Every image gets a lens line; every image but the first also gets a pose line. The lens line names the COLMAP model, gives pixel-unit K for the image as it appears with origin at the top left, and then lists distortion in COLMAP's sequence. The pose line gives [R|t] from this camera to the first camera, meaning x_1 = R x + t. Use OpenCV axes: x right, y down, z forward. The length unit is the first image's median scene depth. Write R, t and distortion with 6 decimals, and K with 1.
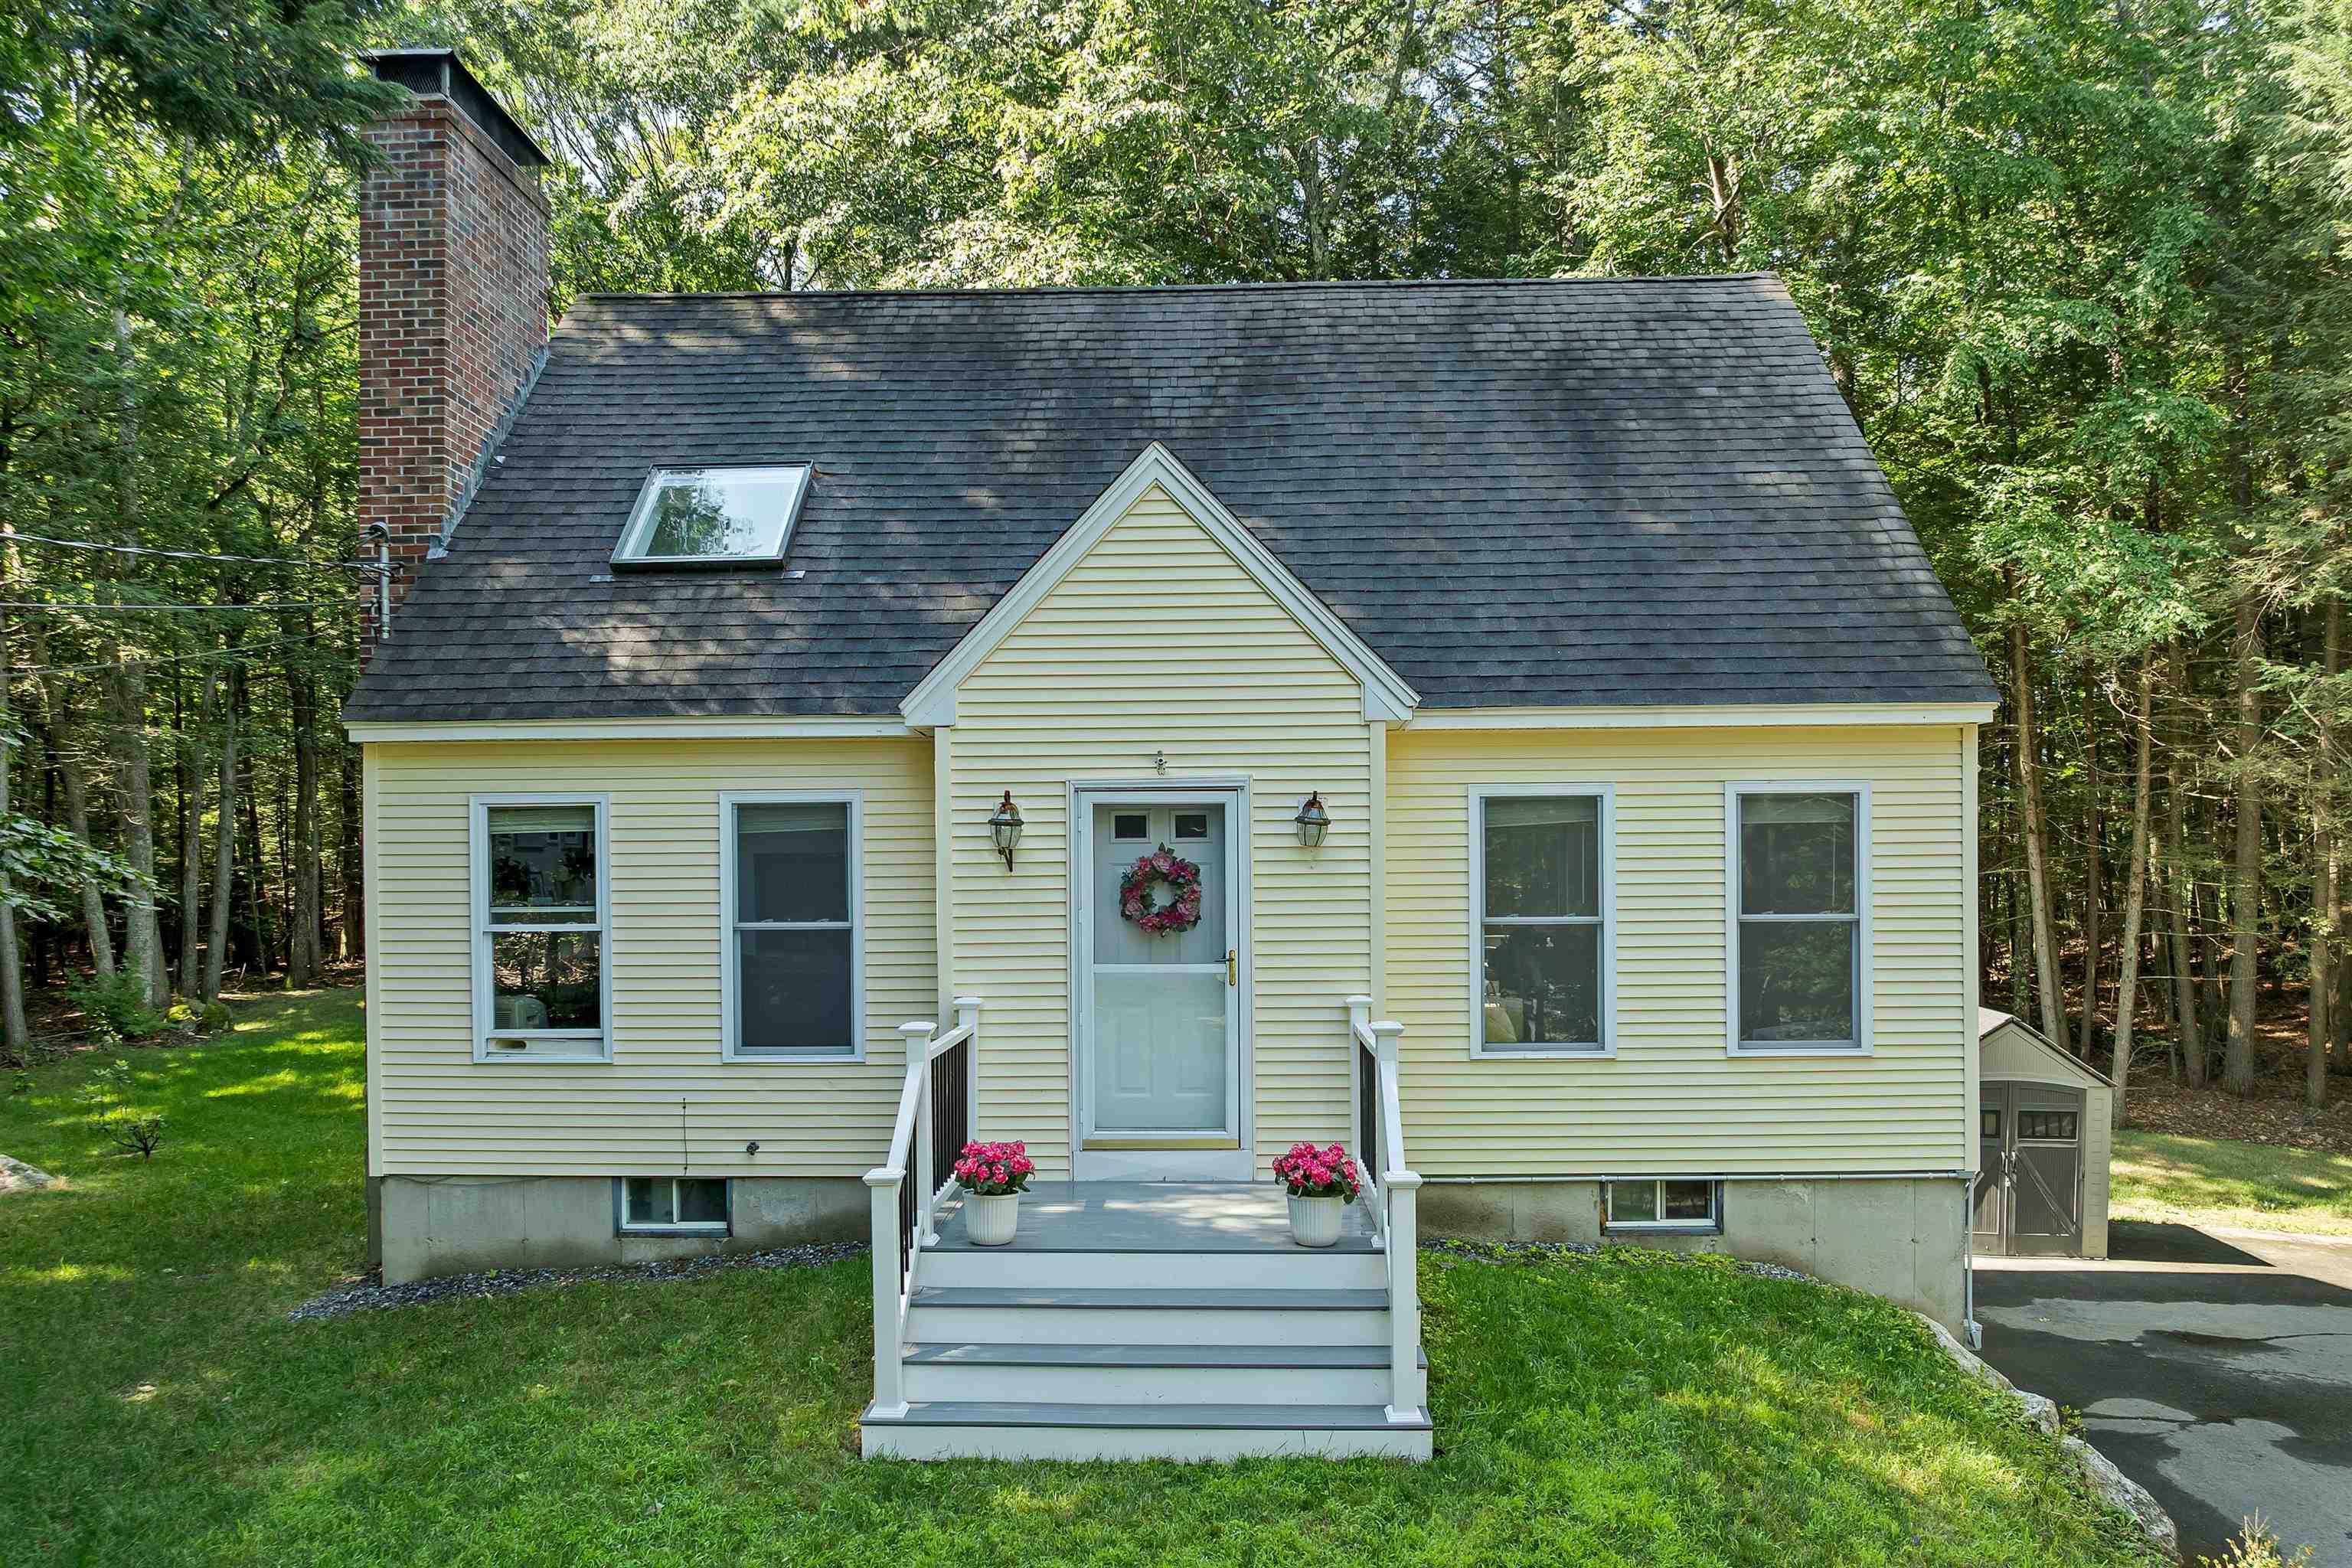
lens RADIAL K [[1642.3, 0, 1212.8], [0, 1642.3, 791.2], [0, 0, 1]] dist [-0.027235, 0.000051]
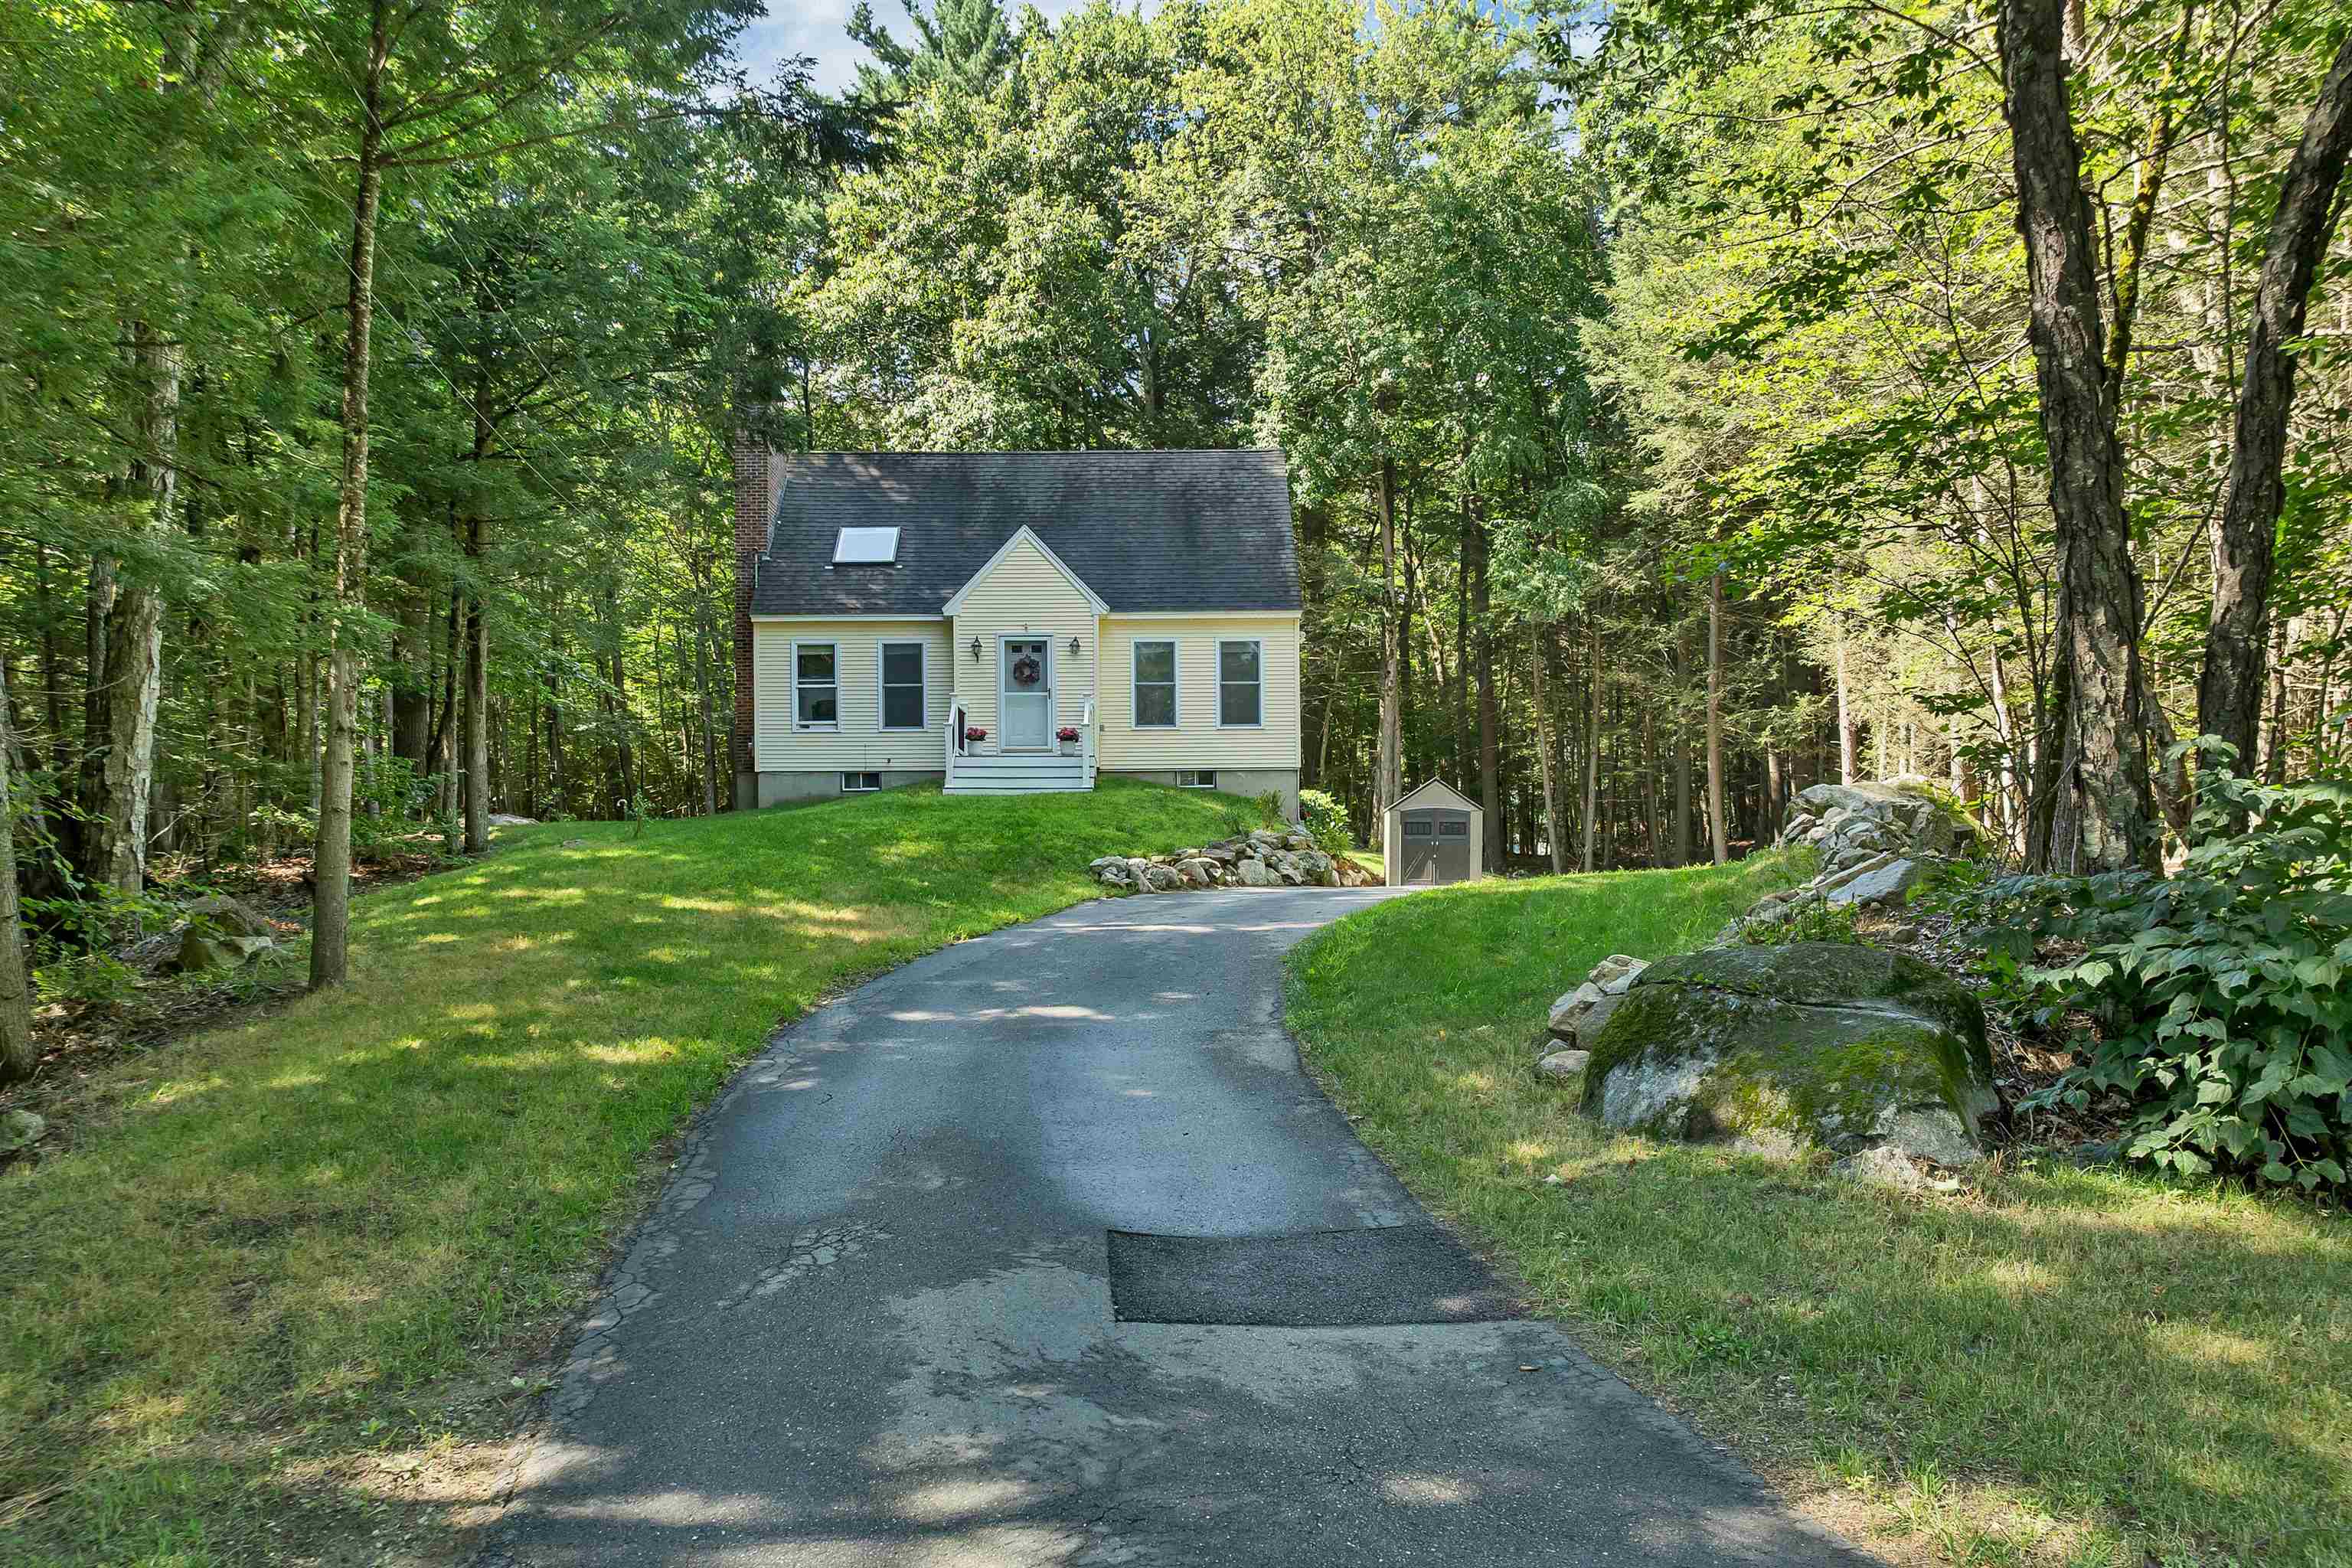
lens RADIAL K [[1602.7, 0, 1179.0], [0, 1602.7, 810.2], [0, 0, 1]] dist [0.003984, 0.001233]
pose [[0.999362, 0.002902, 0.035608, 0.140260], [-0.003204, 0.999959, 0.008416, 0.282365], [-0.035582, -0.008525, 0.999330, -1.916542]]
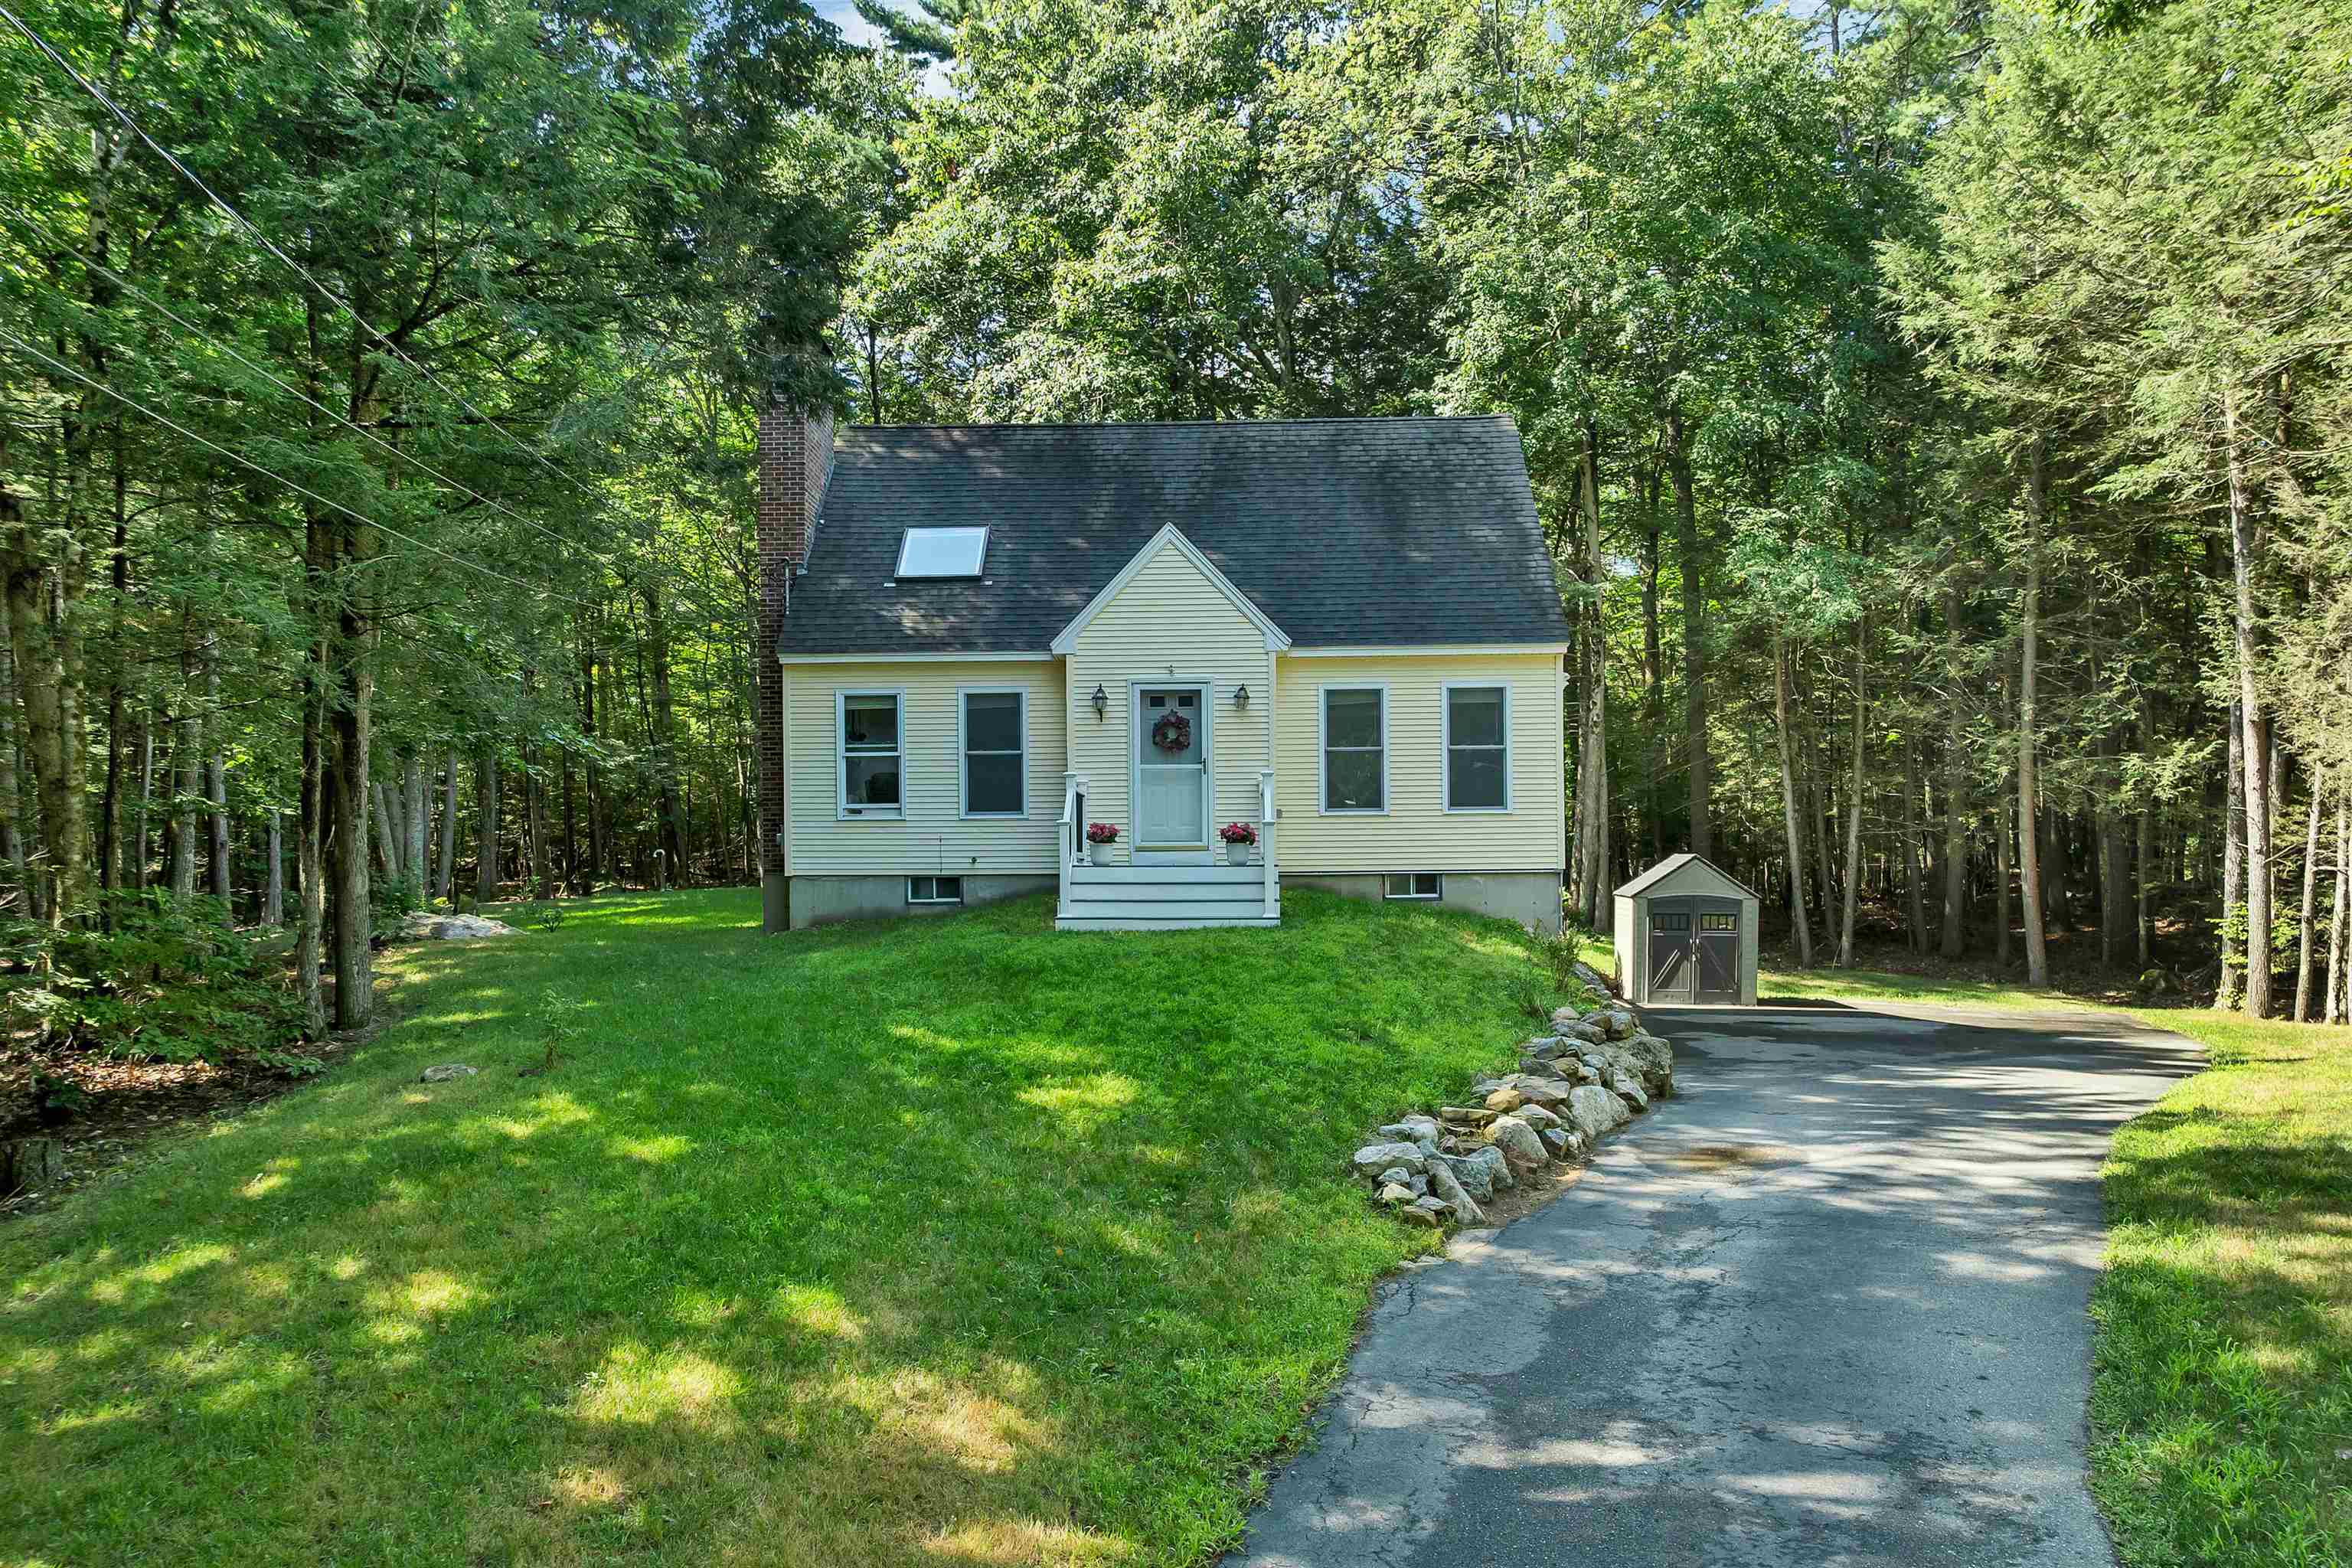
lens RADIAL K [[1642.3, 0, 1212.8], [0, 1642.3, 791.2], [0, 0, 1]] dist [-0.027235, 0.000051]
pose [[0.999996, 0.000368, 0.002909, 0.015196], [-0.000358, 0.999994, -0.003383, 0.138142], [-0.002911, 0.003382, 0.999990, -1.077913]]
